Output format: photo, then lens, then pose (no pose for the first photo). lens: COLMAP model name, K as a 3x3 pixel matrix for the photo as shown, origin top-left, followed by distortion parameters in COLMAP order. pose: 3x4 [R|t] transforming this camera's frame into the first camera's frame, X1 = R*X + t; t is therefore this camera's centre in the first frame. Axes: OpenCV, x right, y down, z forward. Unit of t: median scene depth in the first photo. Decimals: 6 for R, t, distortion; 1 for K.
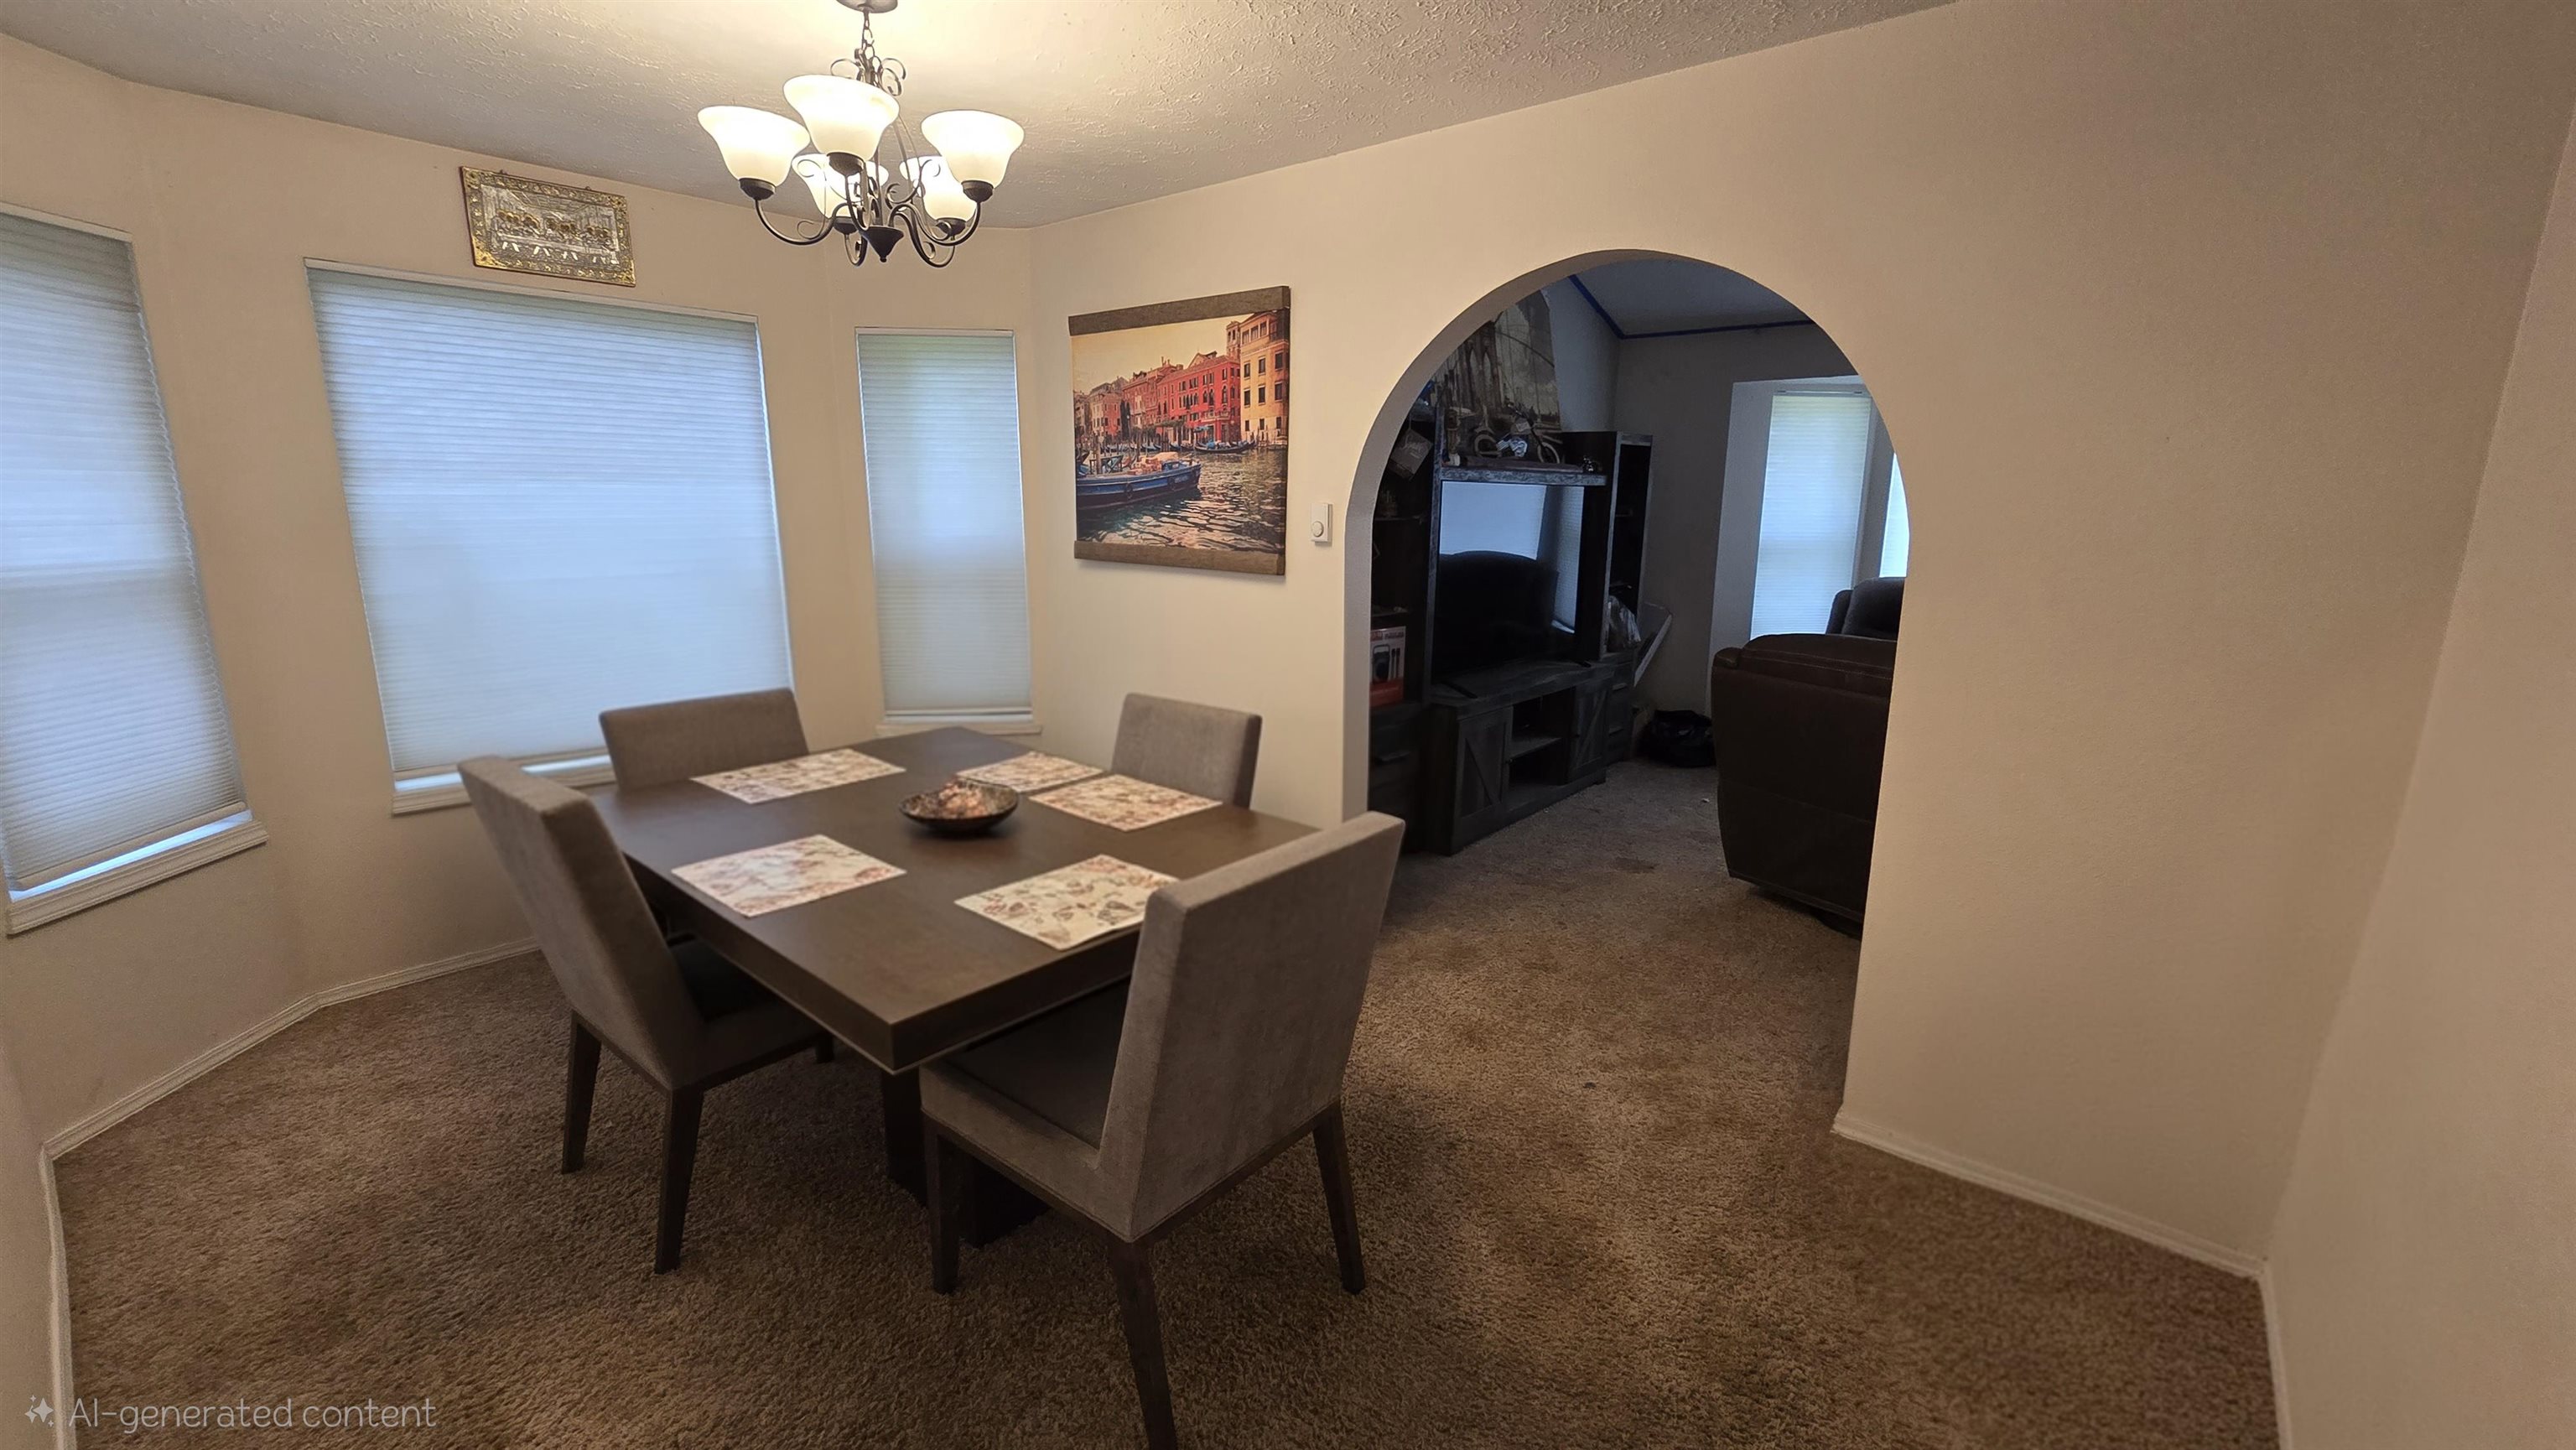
lens RADIAL K [[1057.3, 0, 1282.9], [0, 1057.3, 732.4], [0, 0, 1]] dist [-0.008338, 0.002395]
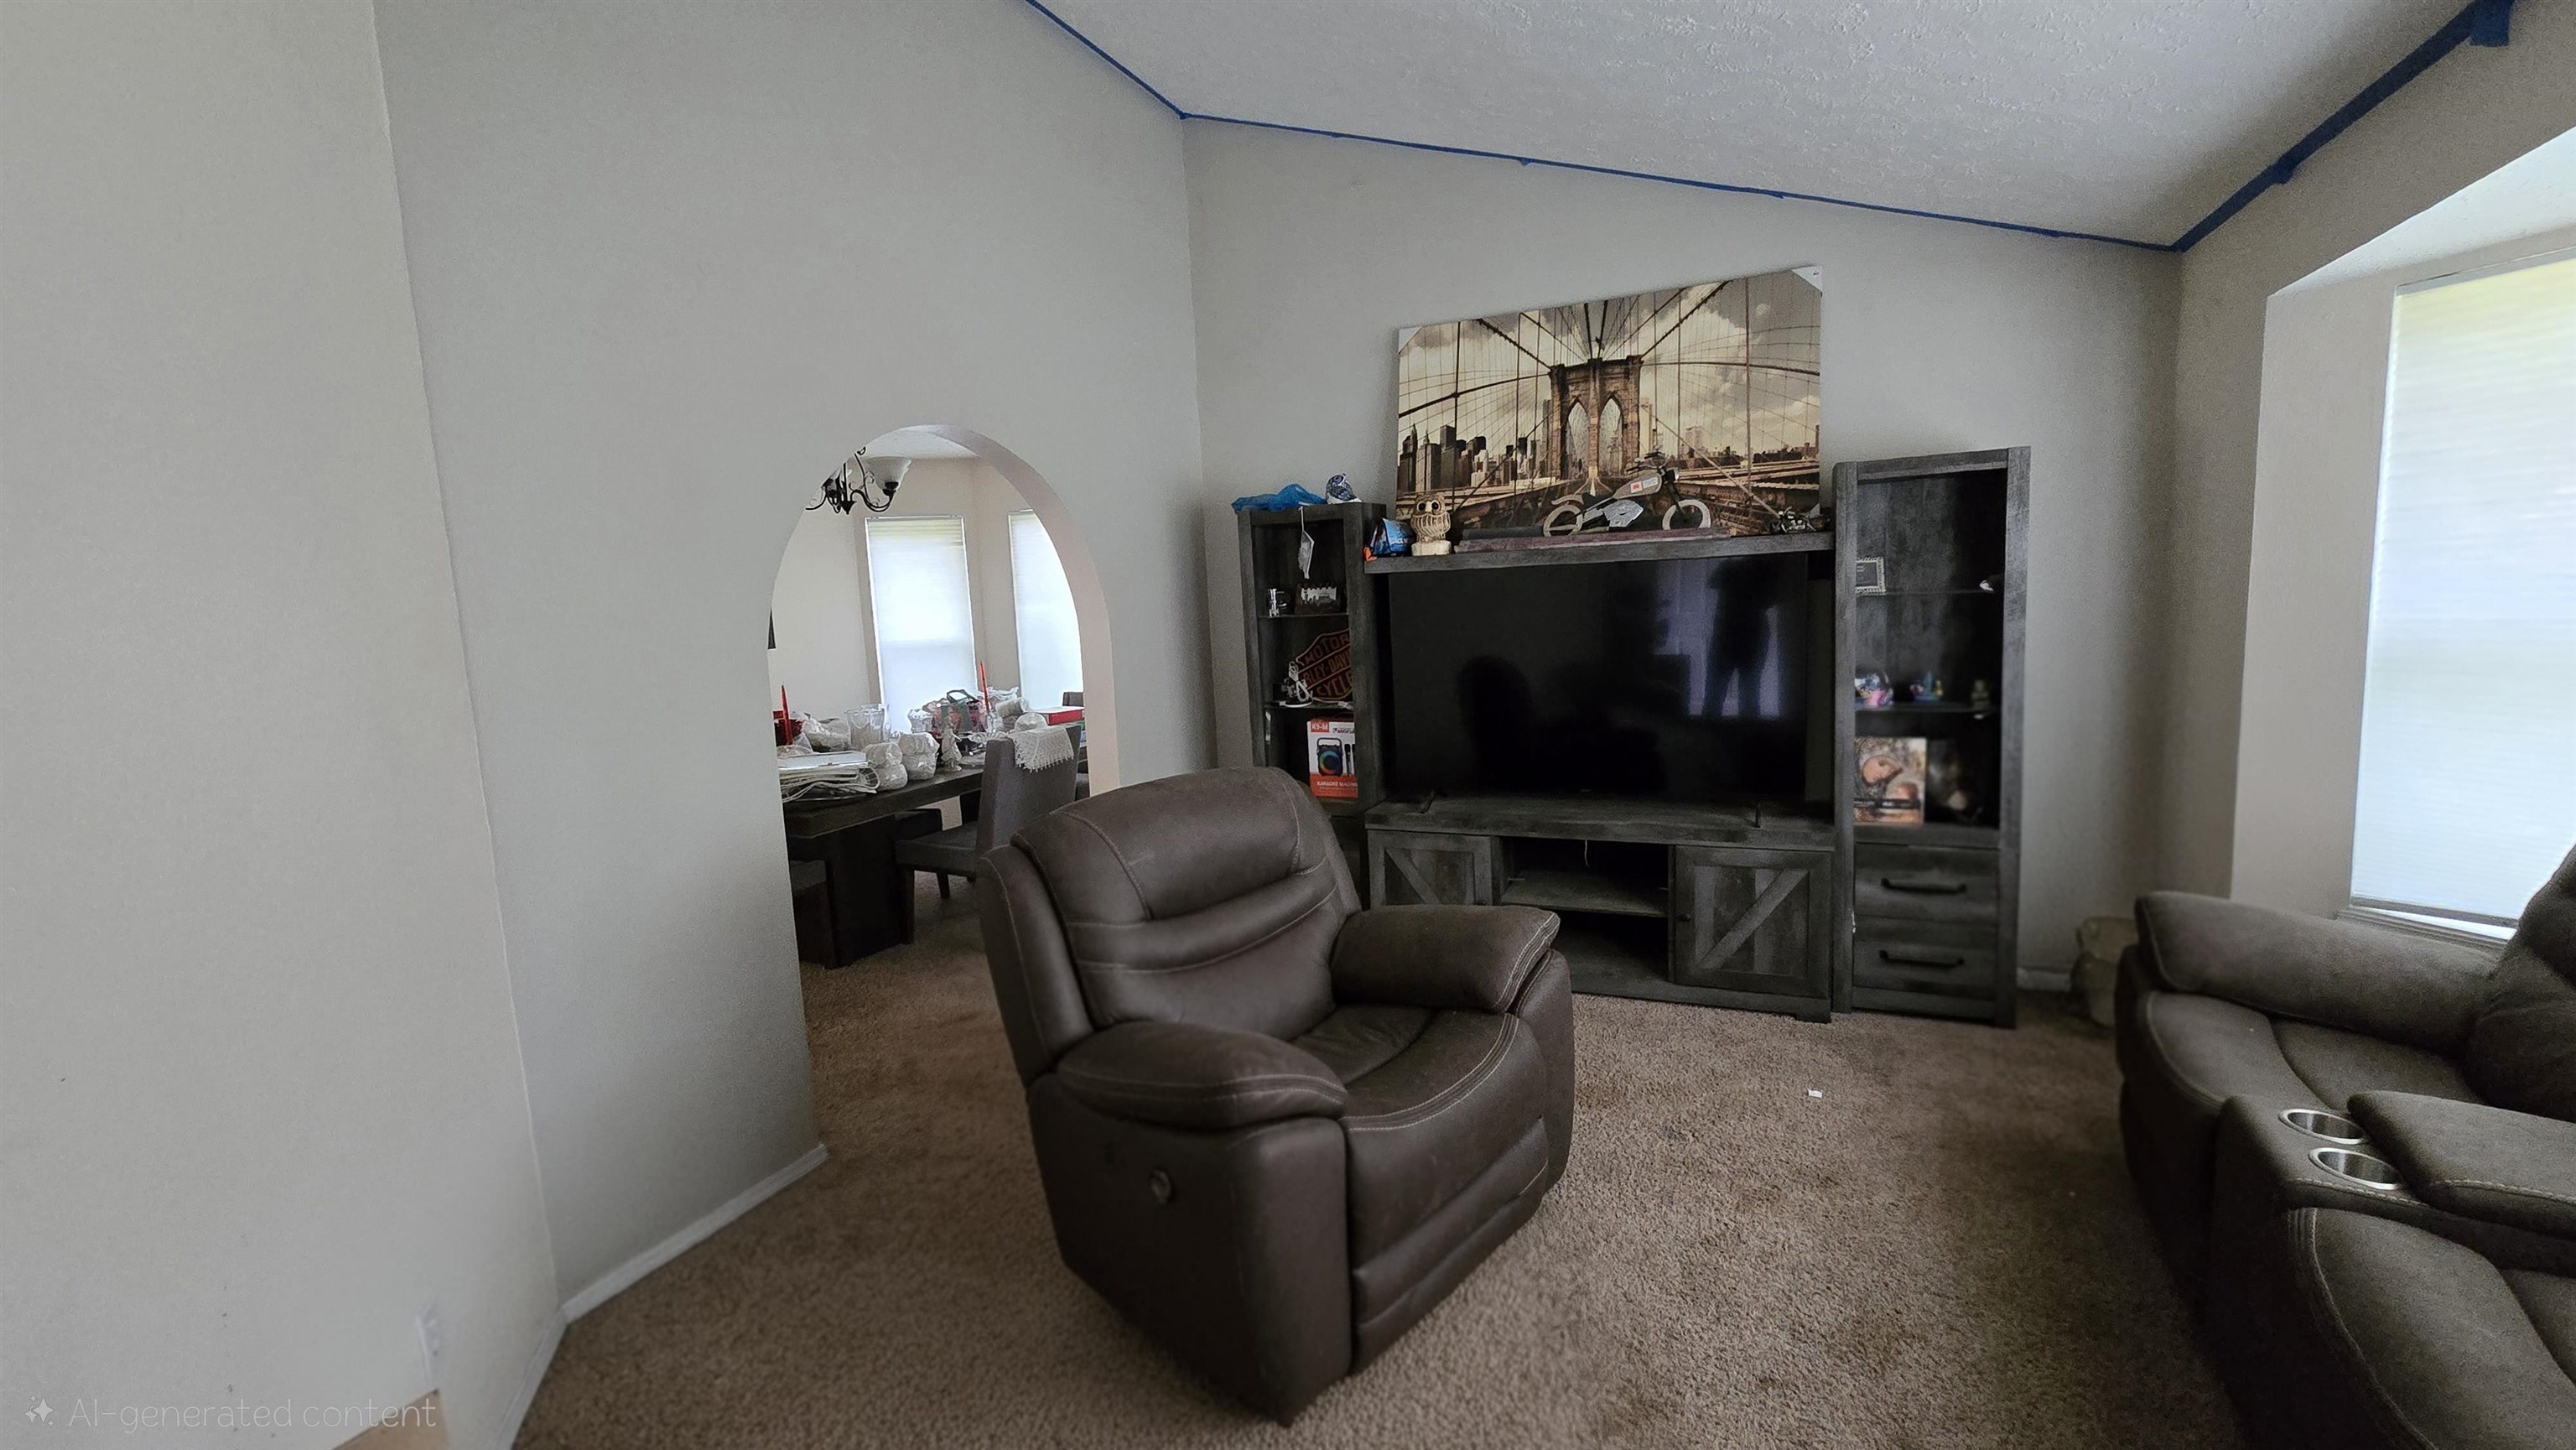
lens RADIAL K [[1057.3, 0, 1293.6], [0, 1057.3, 713.9], [0, 0, 1]] dist [-0.008338, 0.002395]
pose [[0.270952, 0.093858, -0.958006, 1.309598], [-0.159019, 0.985925, 0.051618, -0.188786], [0.949367, 0.138356, 0.282064, 0.845193]]
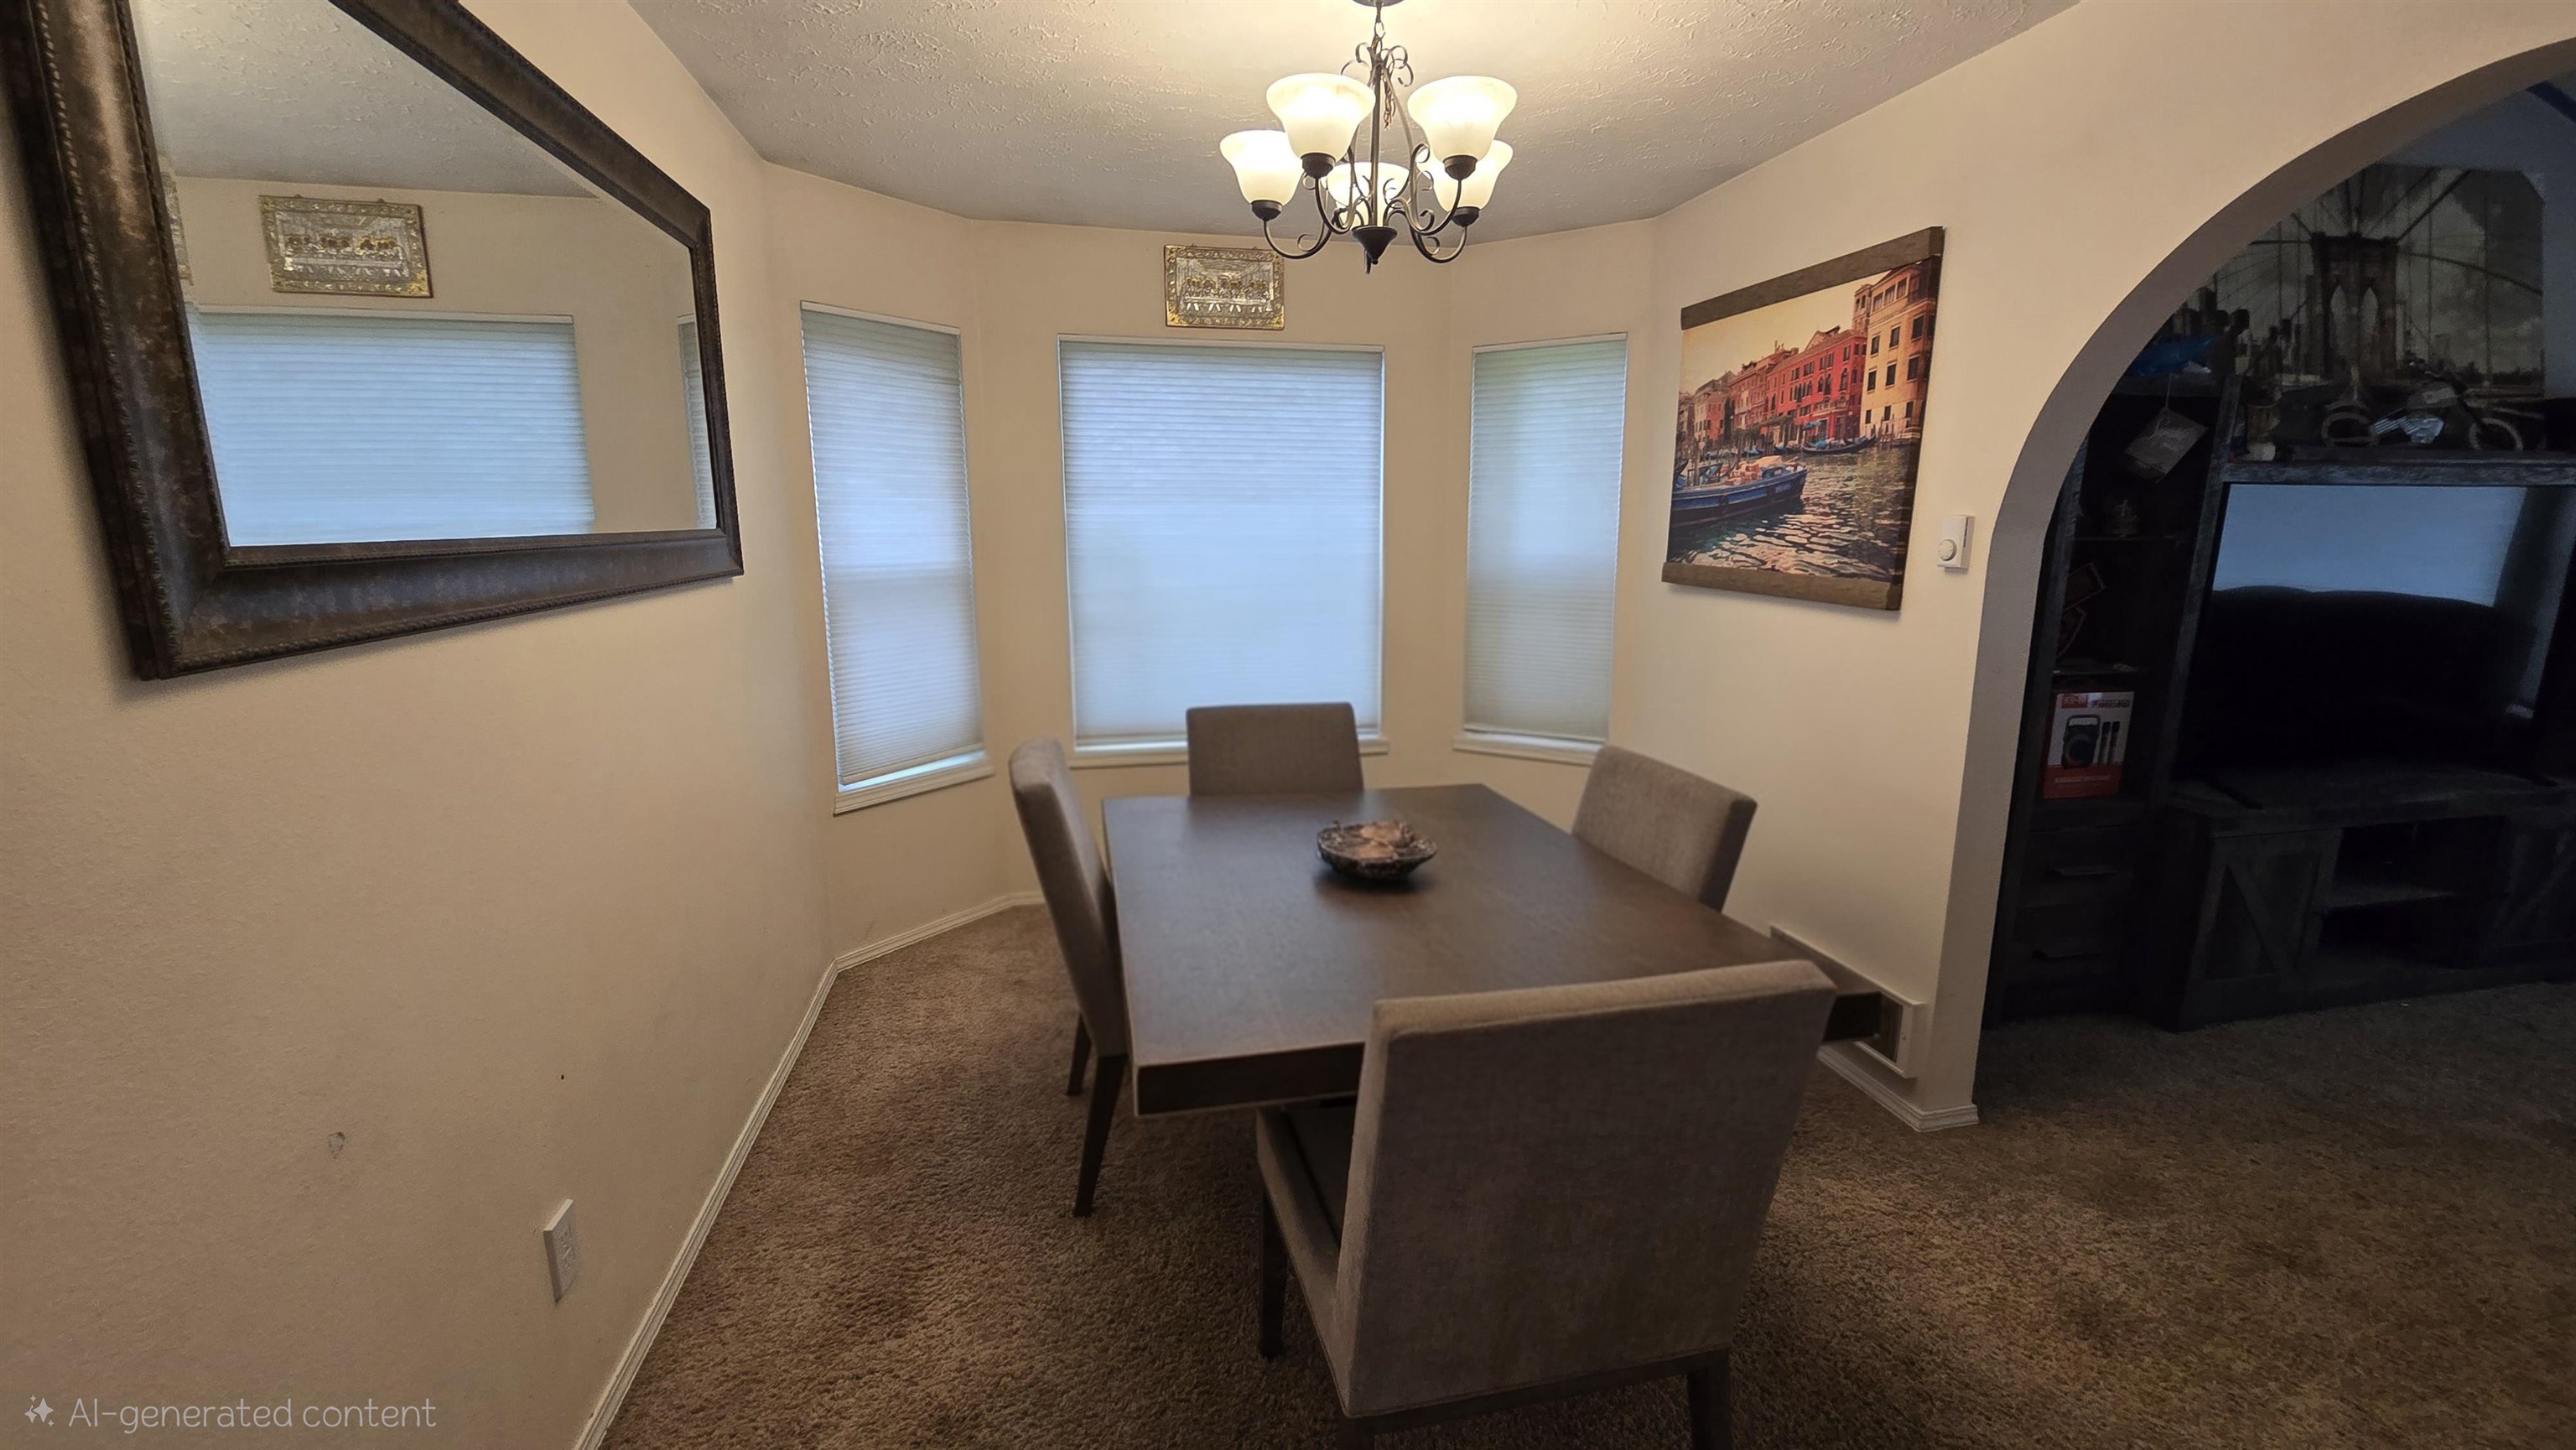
lens RADIAL K [[1057.3, 0, 1290.0], [0, 1057.3, 720.4], [0, 0, 1]] dist [-0.008338, 0.002395]
pose [[0.790819, 0.108345, -0.602384, 0.121864], [-0.124348, 0.992122, 0.015197, -0.028222], [0.599285, 0.062888, 0.798062, 0.138585]]
